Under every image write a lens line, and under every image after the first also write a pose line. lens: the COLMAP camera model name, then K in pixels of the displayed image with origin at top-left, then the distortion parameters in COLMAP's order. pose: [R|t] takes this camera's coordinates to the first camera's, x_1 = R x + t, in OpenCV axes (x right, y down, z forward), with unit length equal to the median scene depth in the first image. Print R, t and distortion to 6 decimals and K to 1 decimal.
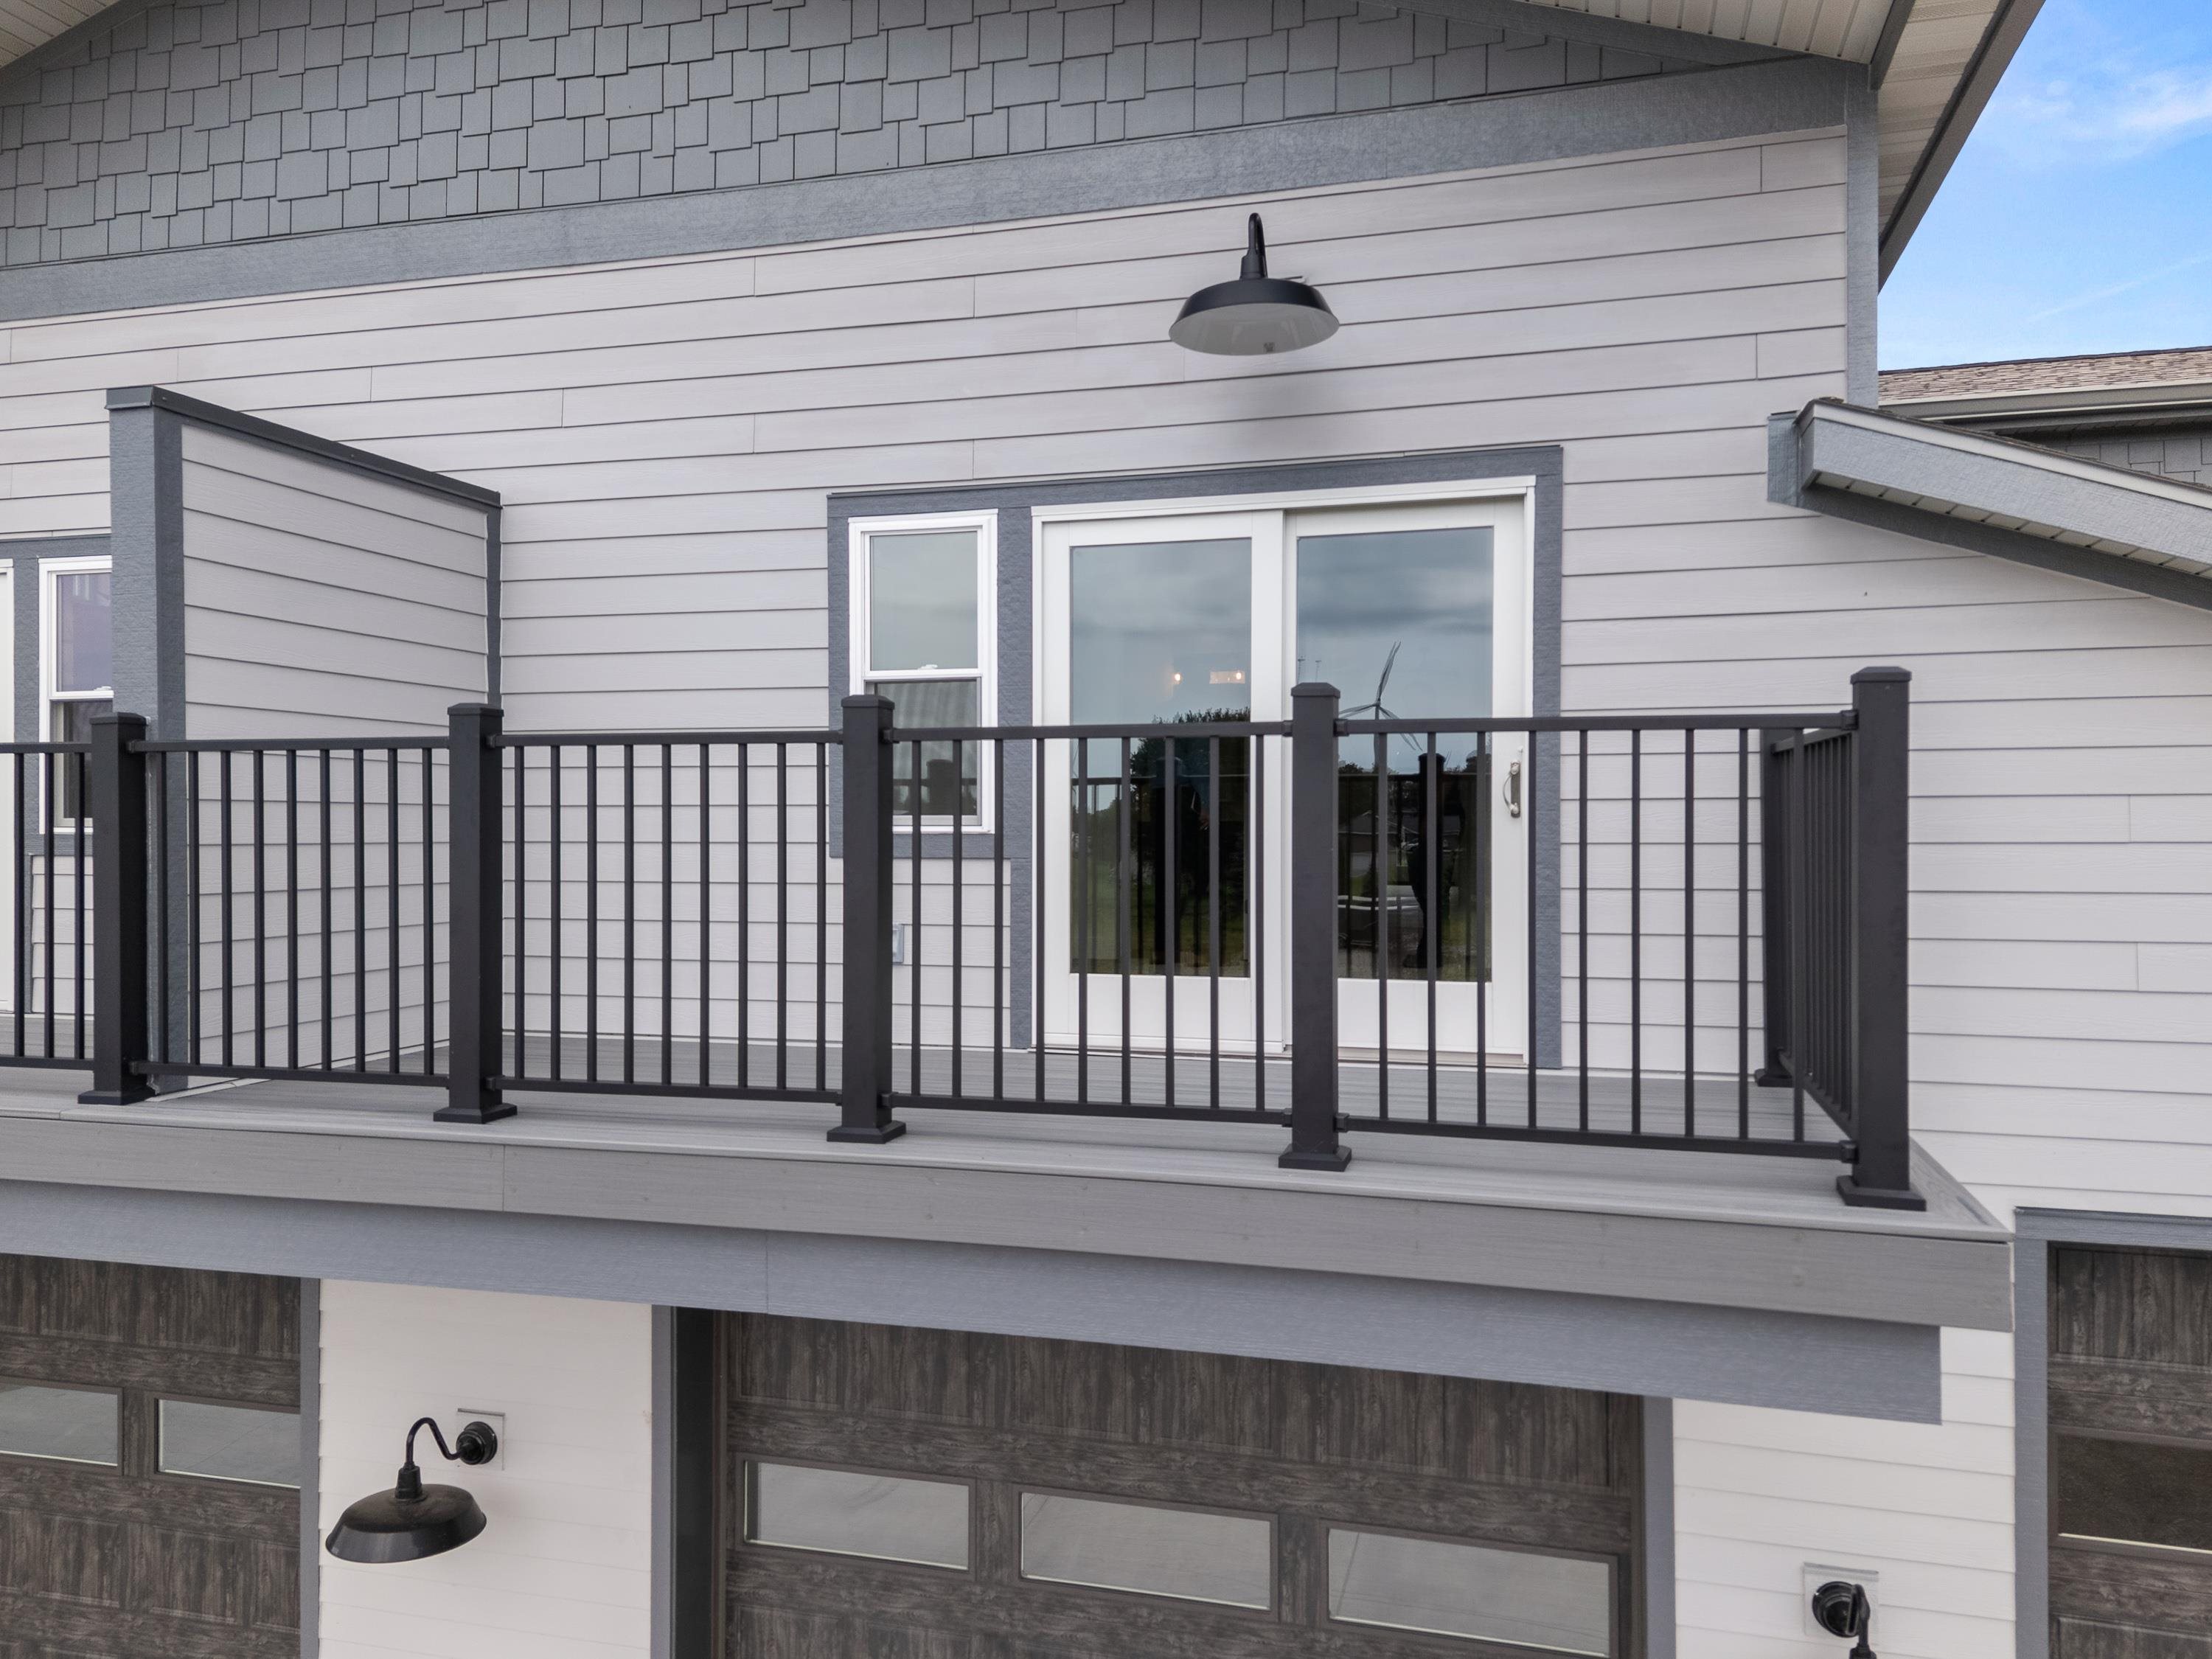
lens RADIAL K [[1647.1, 0, 1105.0], [0, 1647.1, 825.5], [0, 0, 1]] dist [0.081079, -0.061163]
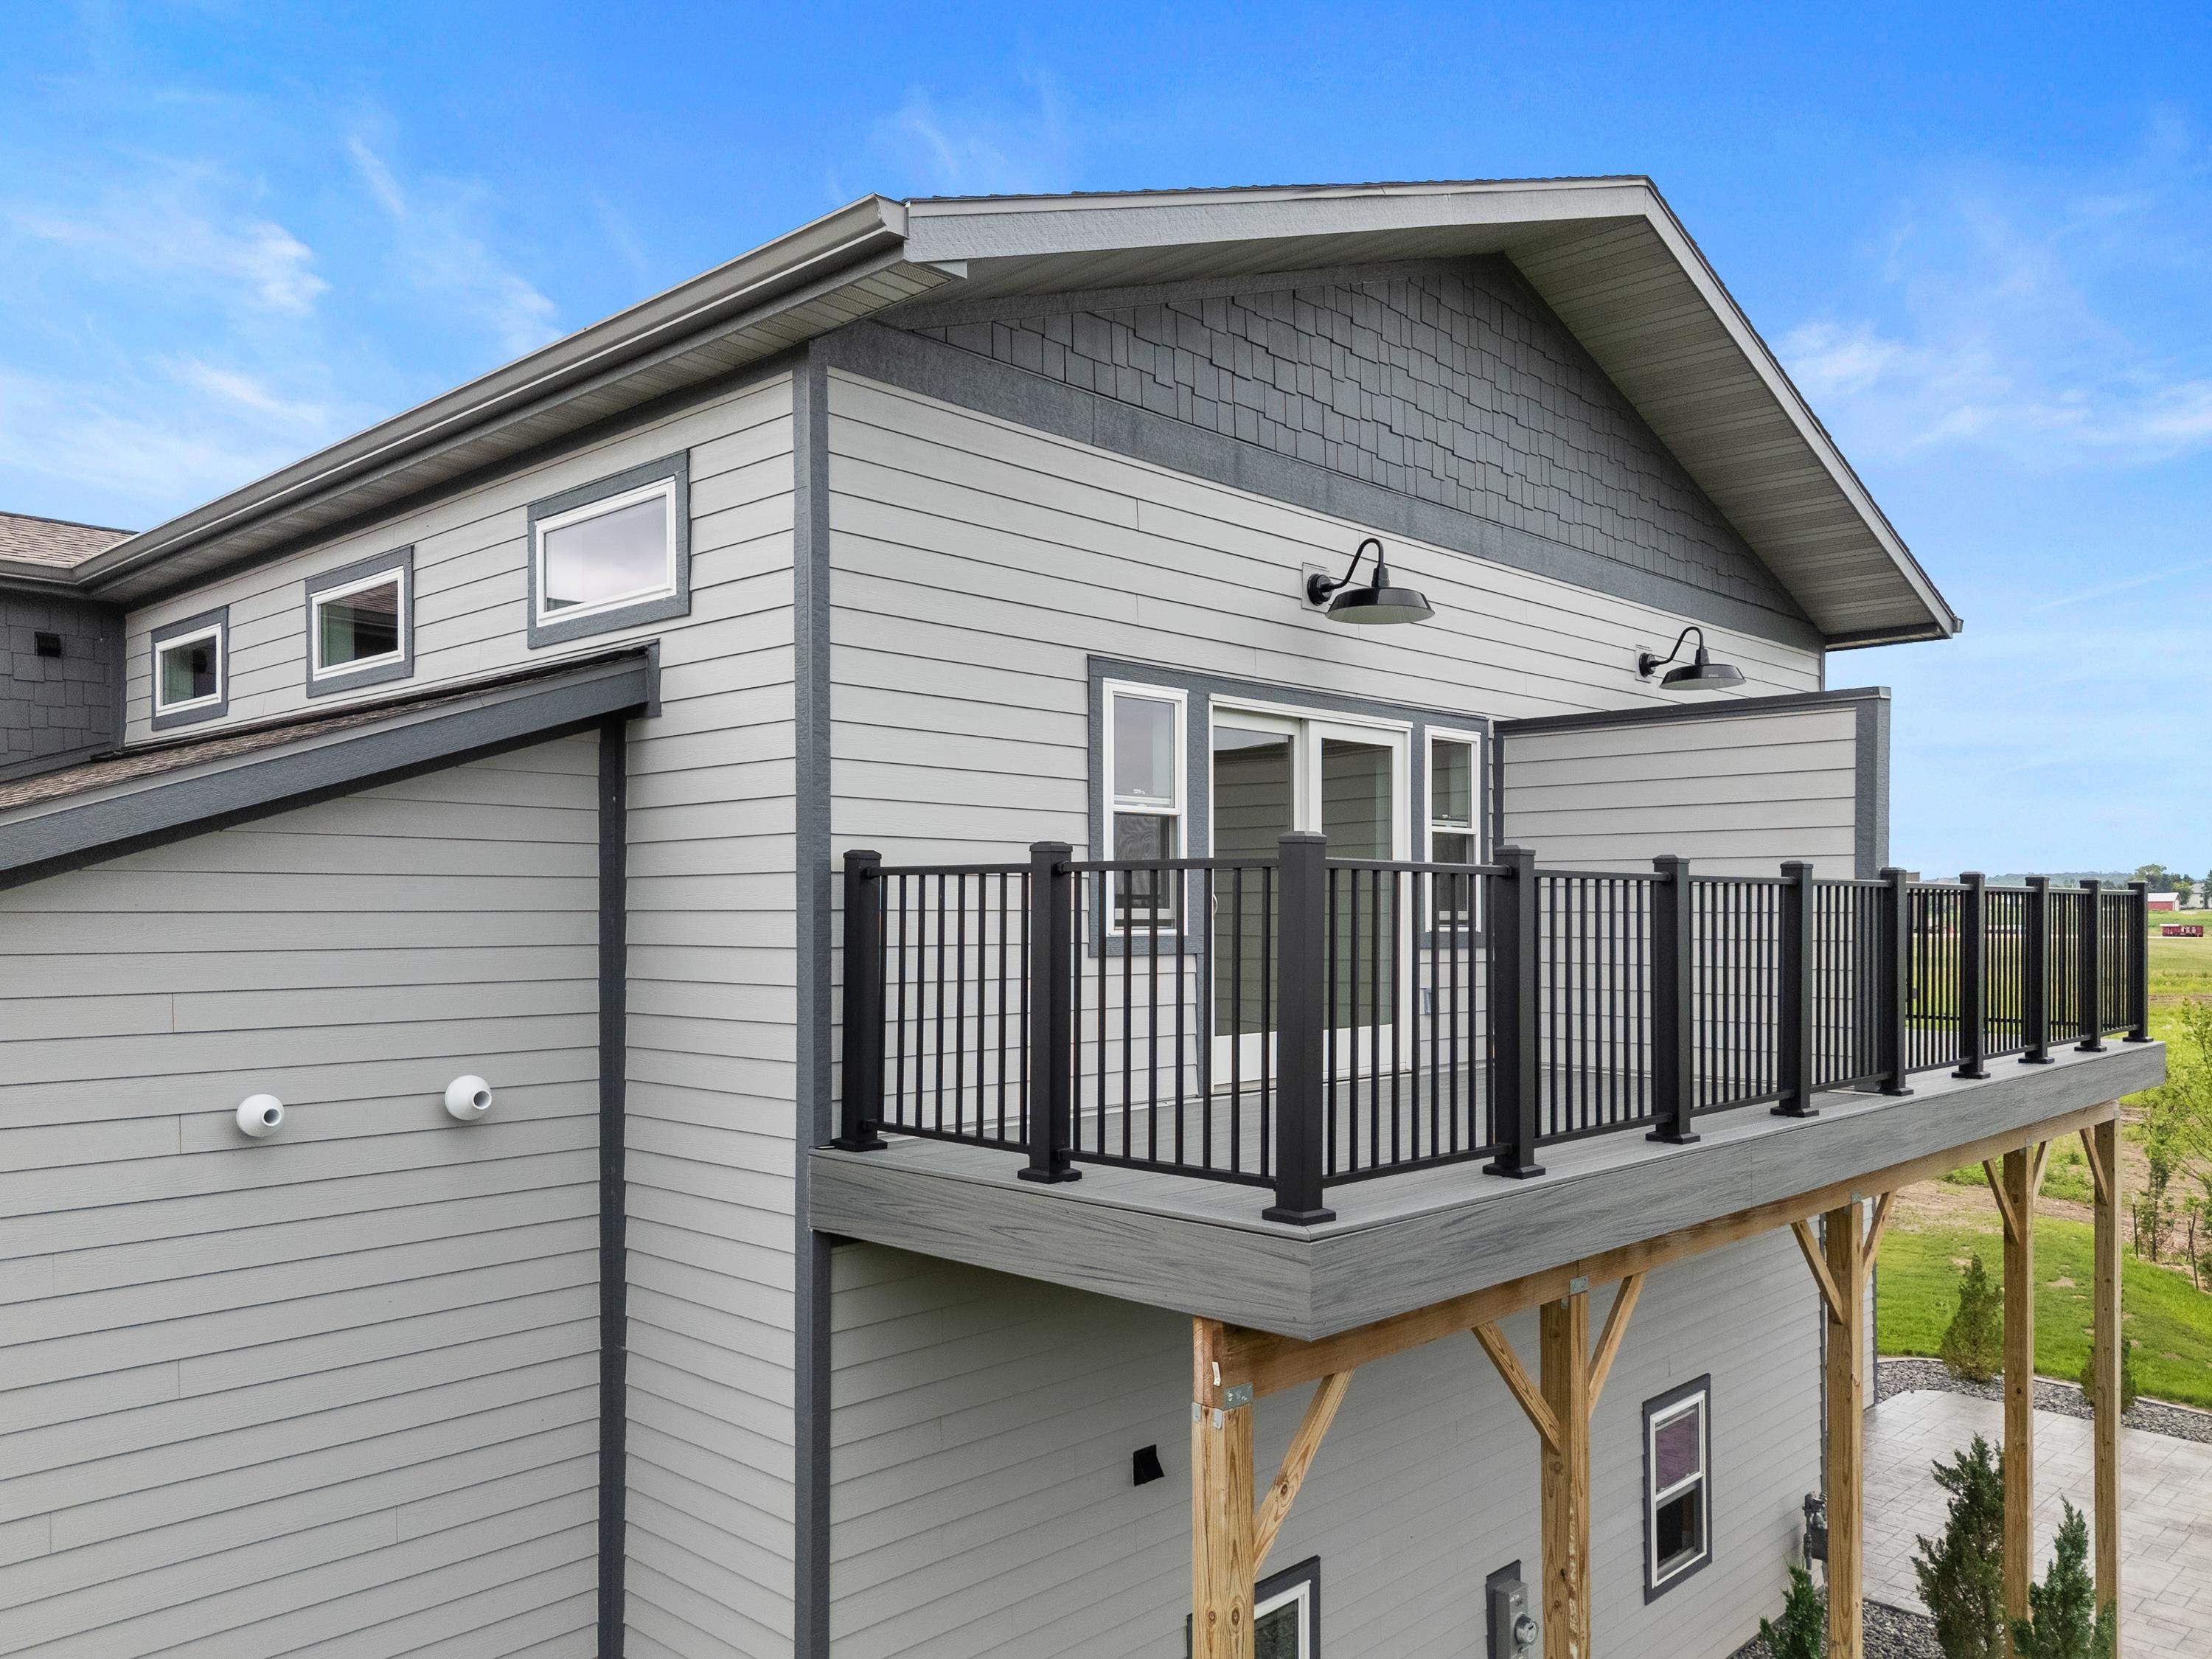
lens RADIAL K [[1647.1, 0, 1088.4], [0, 1647.1, 910.4], [0, 0, 1]] dist [0.081079, -0.061163]
pose [[-0.484004, -0.007747, -0.875031, 1.908601], [0.002140, 0.999947, -0.010036, 0.020614], [0.875063, -0.006730, -0.483962, 4.144266]]
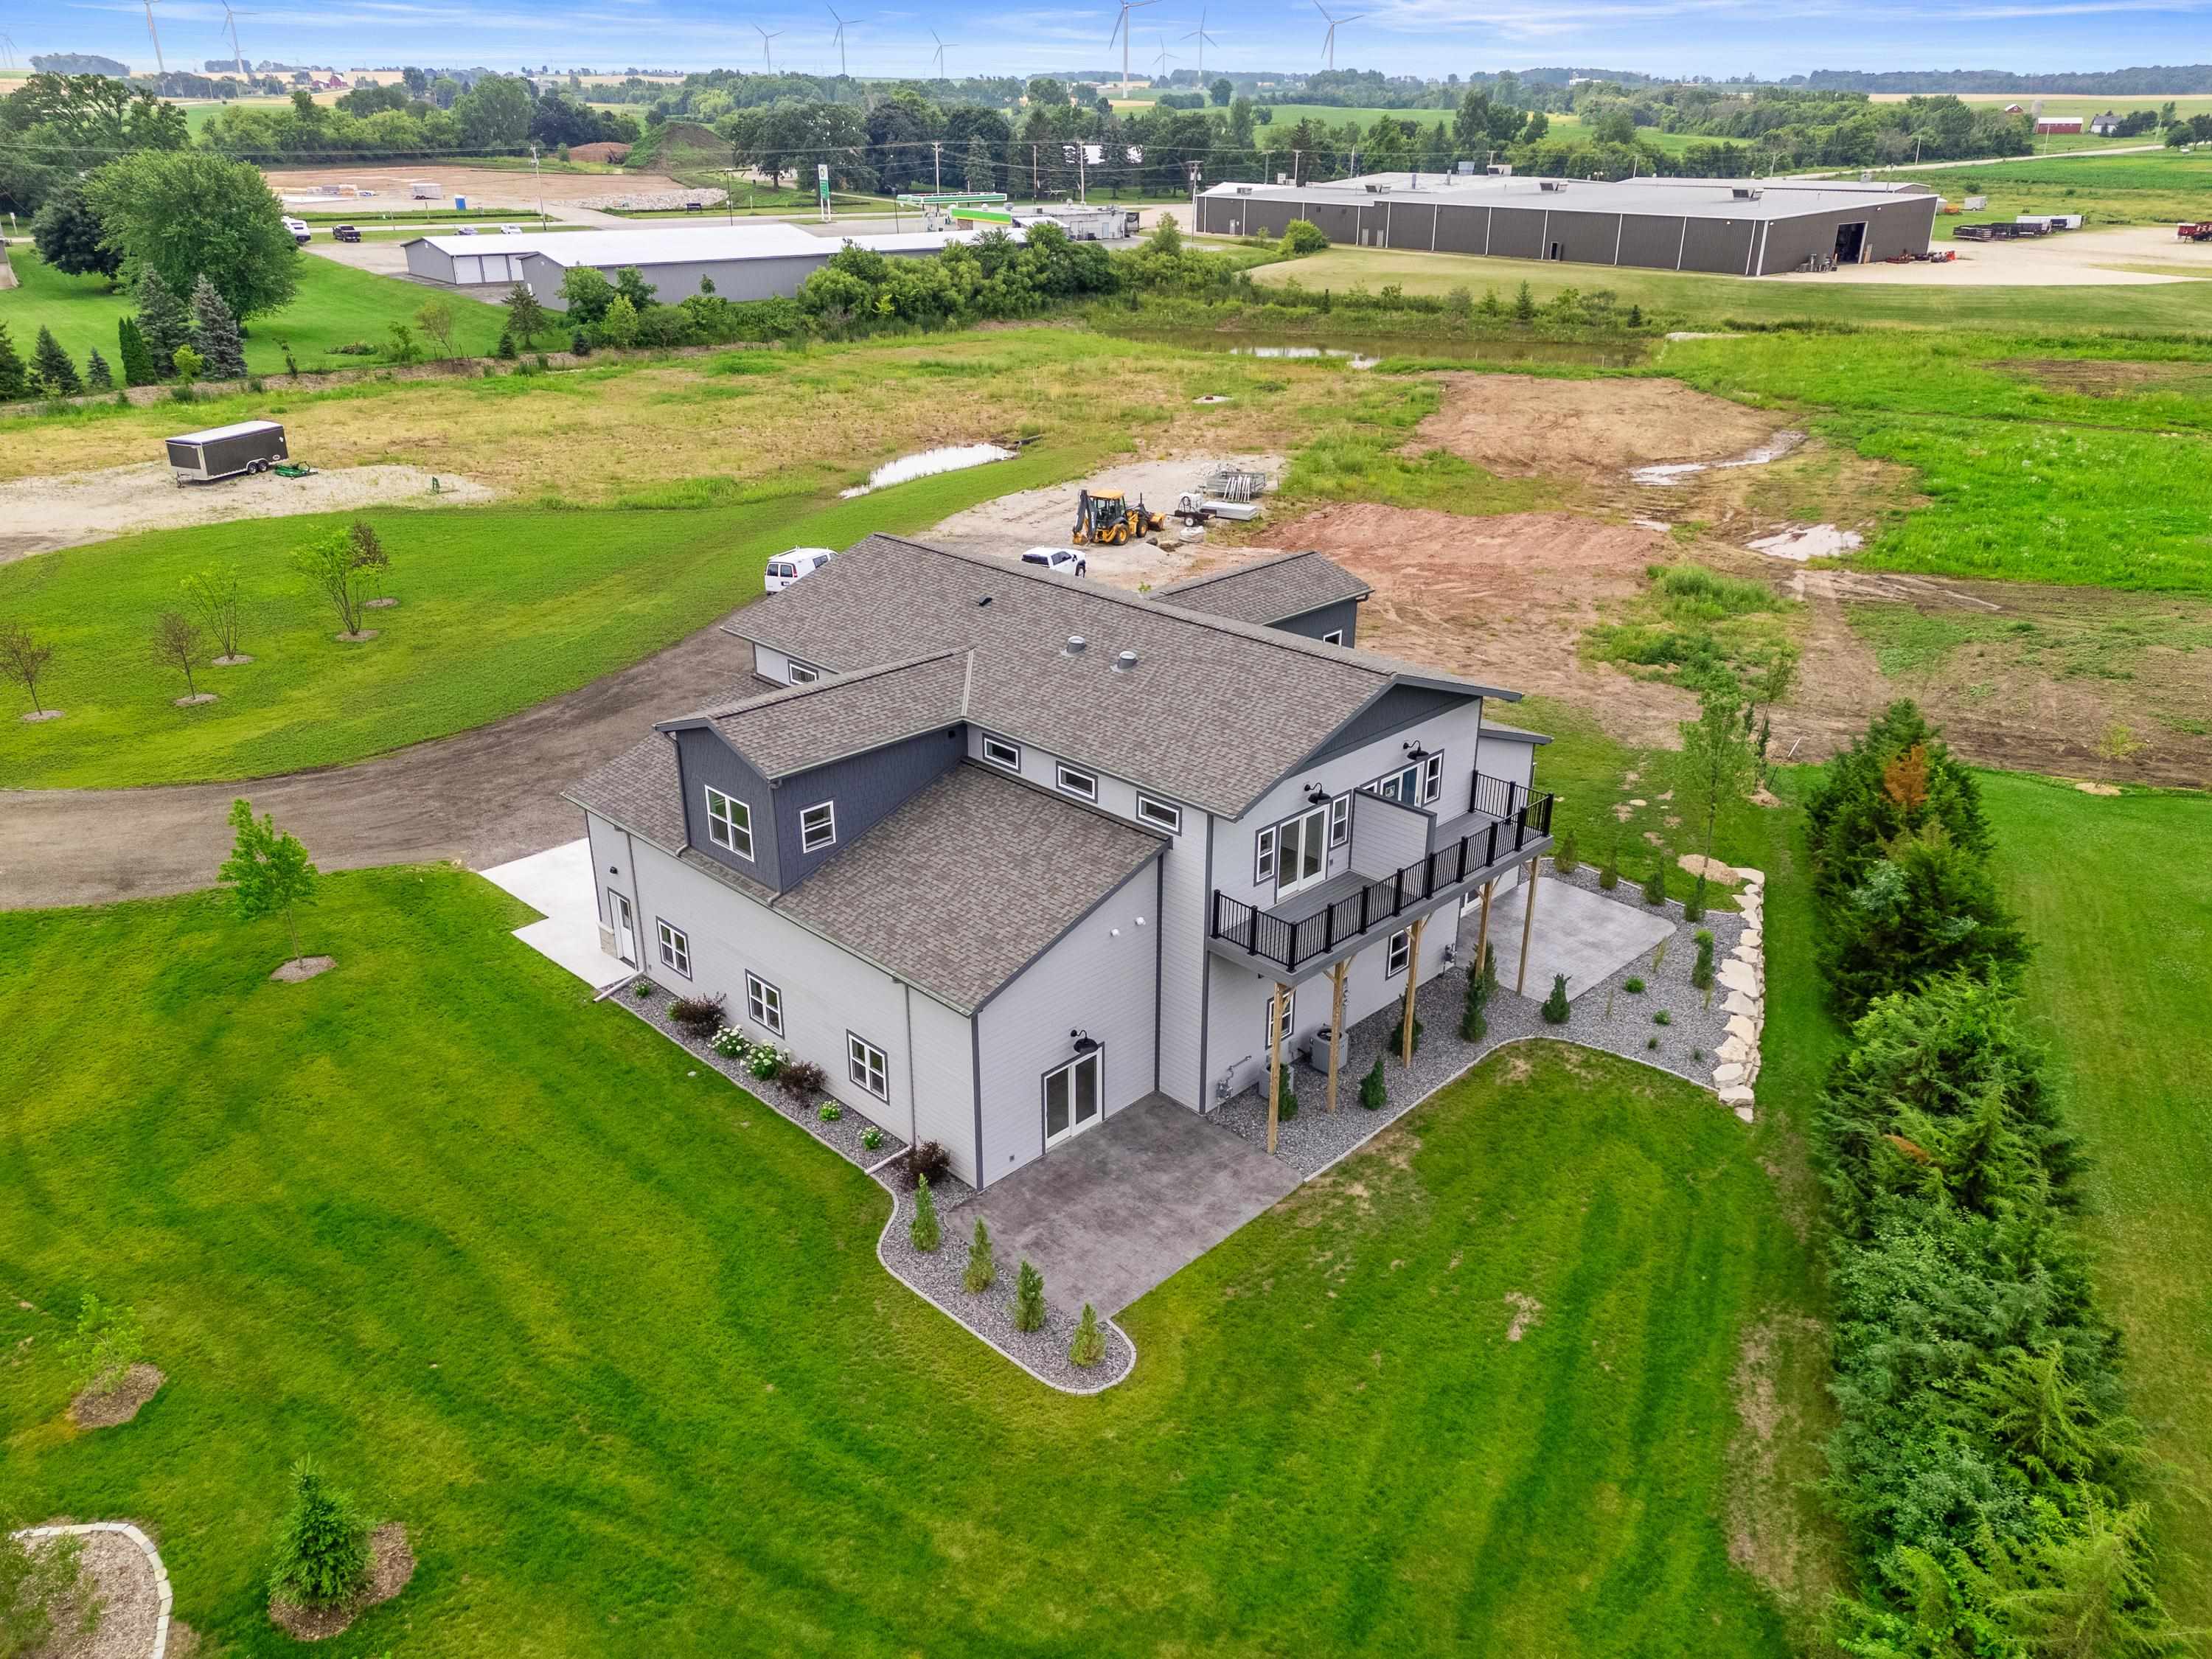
lens RADIAL K [[1647.1, 0, 1107.6], [0, 1647.1, 815.9], [0, 0, 1]] dist [0.081079, -0.061163]
pose [[-0.496796, 0.341619, -0.797803, 5.792296], [0.000973, 0.919487, 0.393119, -2.544990], [0.867867, 0.194524, -0.457130, 5.779889]]
